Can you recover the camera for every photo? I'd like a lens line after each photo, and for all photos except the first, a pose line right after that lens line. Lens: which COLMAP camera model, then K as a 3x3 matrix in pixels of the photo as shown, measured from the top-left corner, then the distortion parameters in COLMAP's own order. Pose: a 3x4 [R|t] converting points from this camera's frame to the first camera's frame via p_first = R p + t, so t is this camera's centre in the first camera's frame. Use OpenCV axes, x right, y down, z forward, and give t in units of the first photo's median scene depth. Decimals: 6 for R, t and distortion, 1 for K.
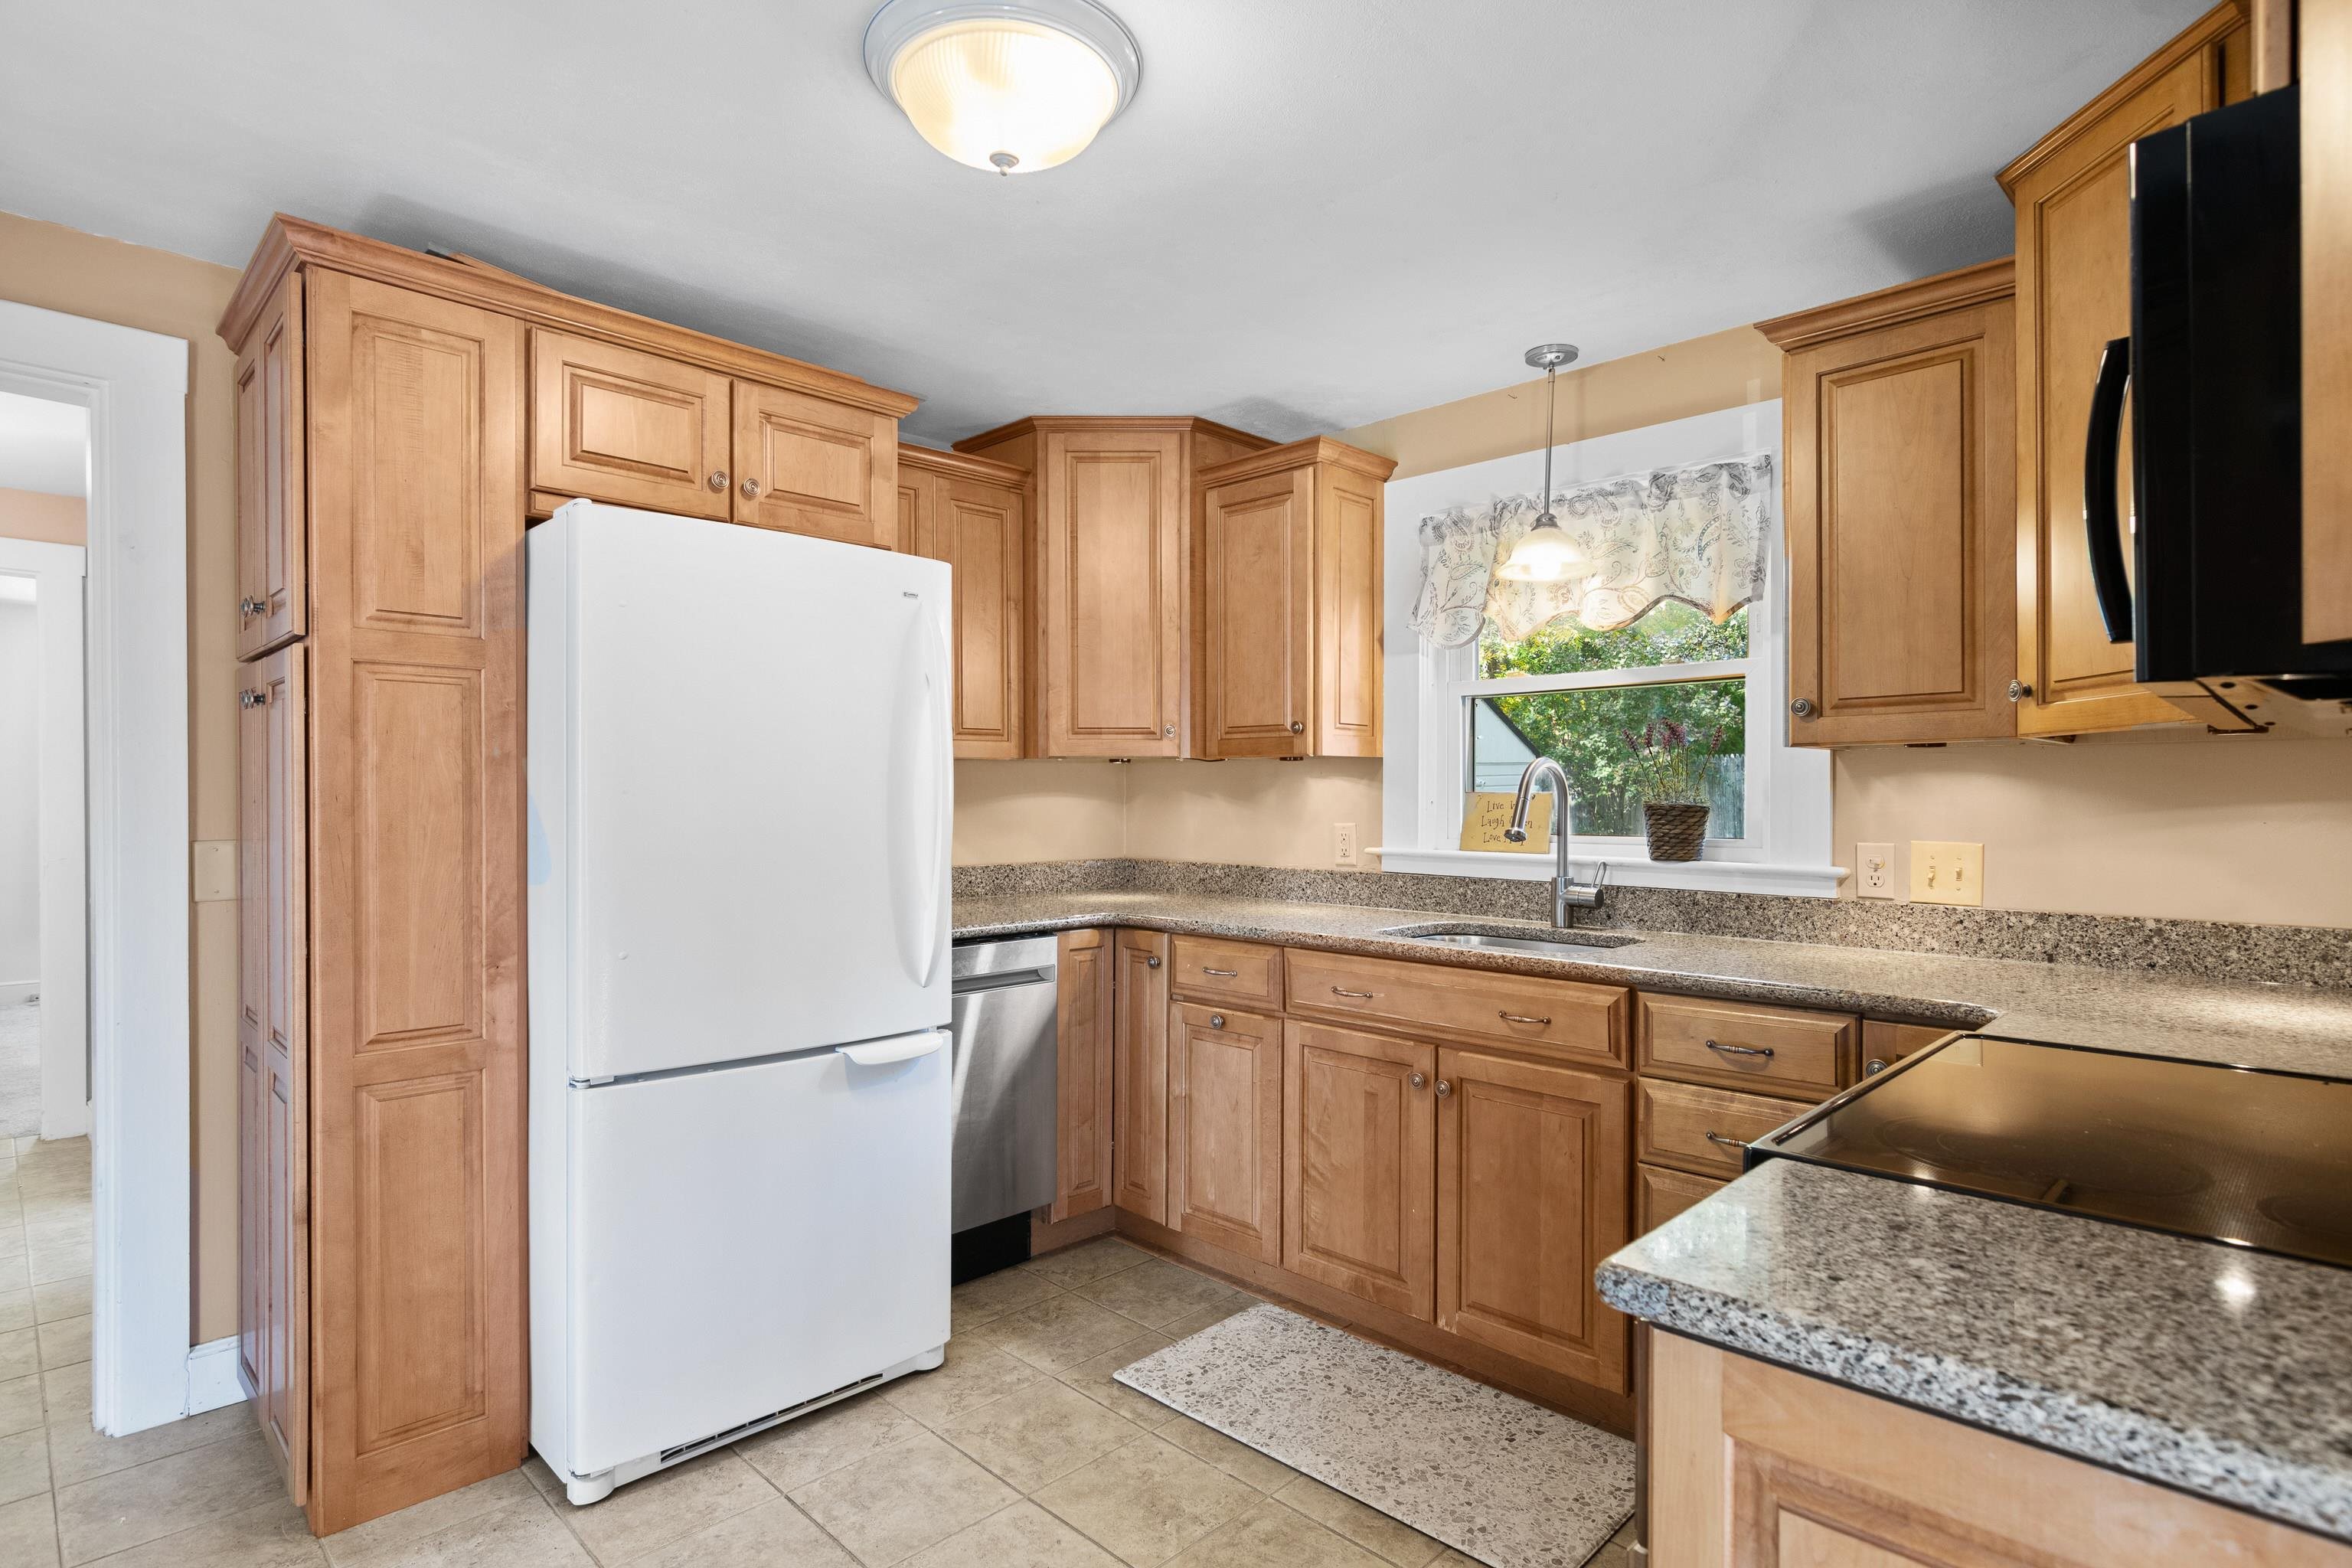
lens RADIAL K [[1210.2, 0, 1160.7], [0, 1210.2, 801.5], [0, 0, 1]] dist [-0.002175, 0.001975]
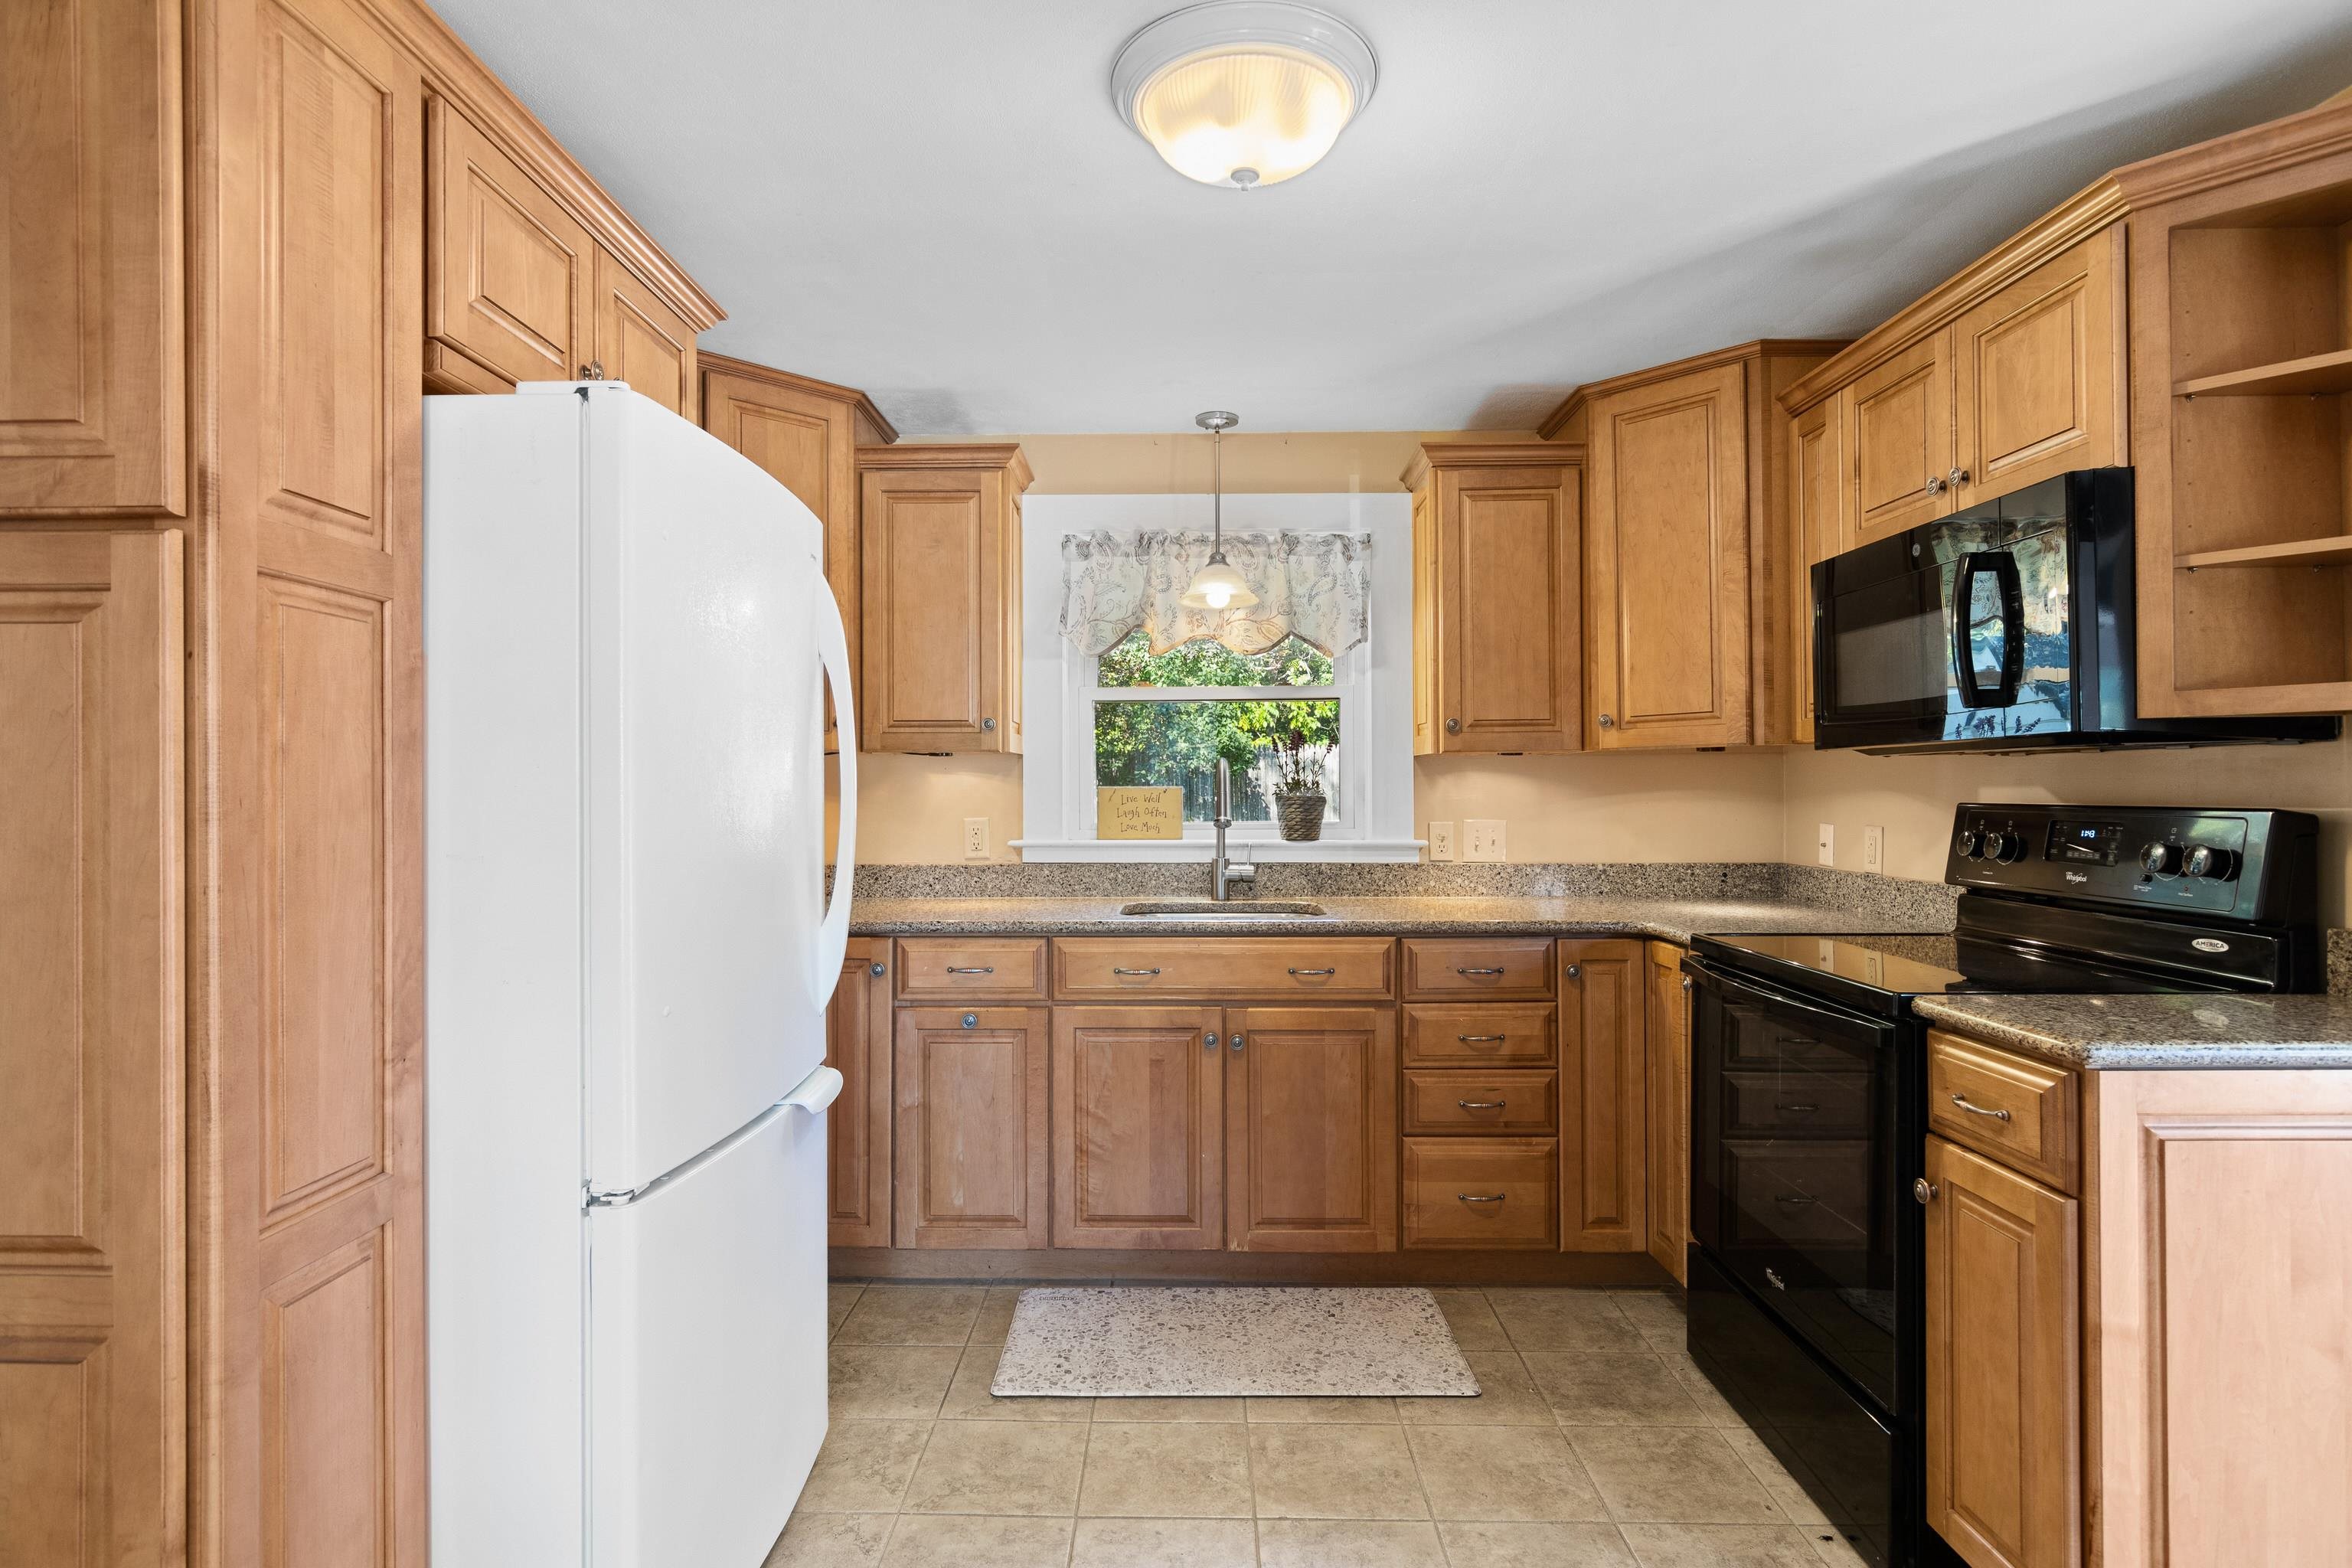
lens RADIAL K [[1210.2, 0, 1190.0], [0, 1210.2, 782.7], [0, 0, 1]] dist [-0.002175, 0.001975]
pose [[0.706322, -0.000485, 0.707891, -0.642739], [0.008940, 0.999926, -0.008234, -0.002578], [-0.707834, 0.012144, 0.706274, 0.216919]]
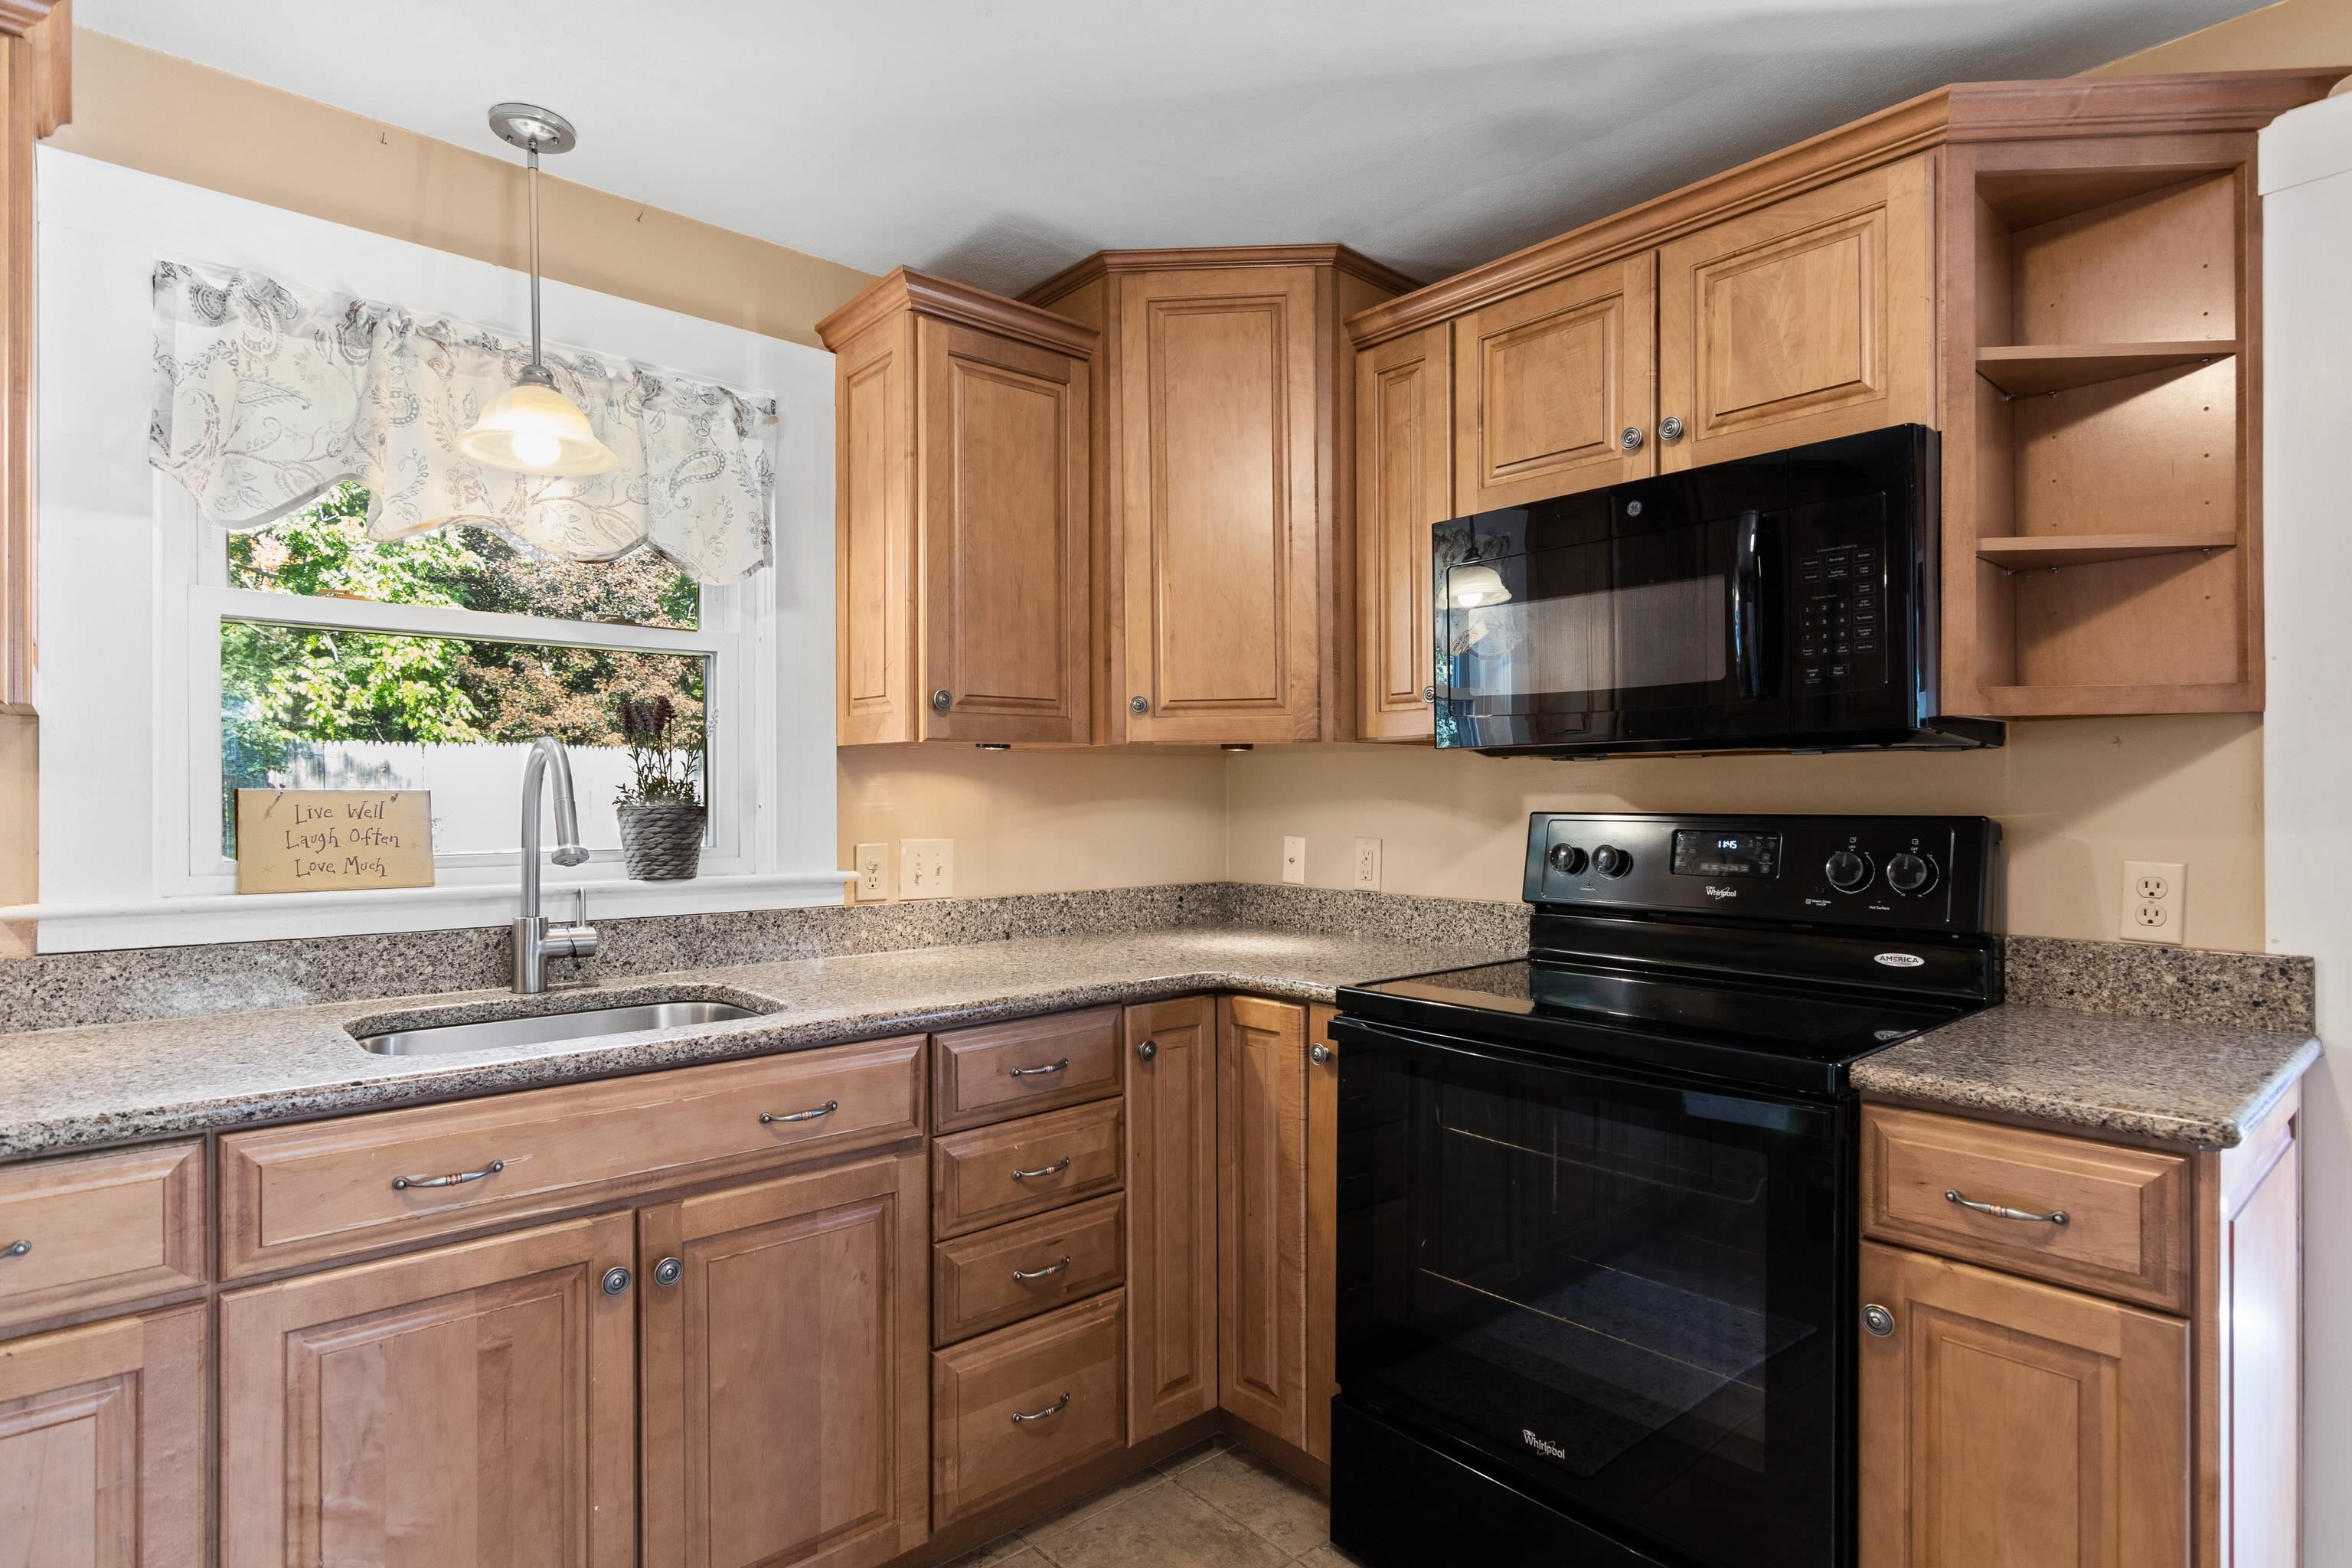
lens RADIAL K [[1210.2, 0, 1165.7], [0, 1210.2, 795.5], [0, 0, 1]] dist [-0.002175, 0.001975]
pose [[0.058051, 0.000081, 0.998314, -0.378531], [0.007067, 0.999975, -0.000492, -0.002105], [-0.998289, 0.007083, 0.058049, 0.736699]]
